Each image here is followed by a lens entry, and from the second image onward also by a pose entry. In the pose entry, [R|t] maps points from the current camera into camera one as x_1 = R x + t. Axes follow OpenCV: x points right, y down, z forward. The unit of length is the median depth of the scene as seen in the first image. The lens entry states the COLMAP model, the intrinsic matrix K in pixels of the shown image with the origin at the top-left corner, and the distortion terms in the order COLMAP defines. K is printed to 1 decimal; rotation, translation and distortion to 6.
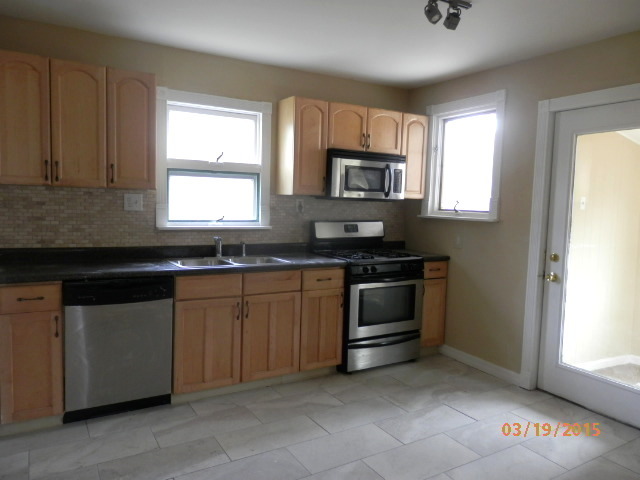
lens RADIAL K [[474.1, 0, 303.9], [0, 474.1, 240.4], [0, 0, 1]] dist [0.089967, -0.090932]
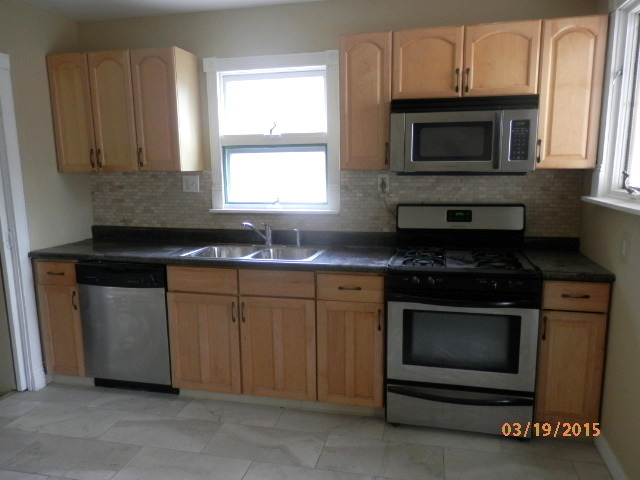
lens RADIAL K [[474.1, 0, 303.9], [0, 474.1, 240.4], [0, 0, 1]] dist [0.089967, -0.090932]
pose [[0.733421, 0.071919, -0.675960, 0.490434], [-0.024050, 0.996510, 0.079930, -0.048456], [0.679350, -0.042365, 0.732591, 0.435758]]
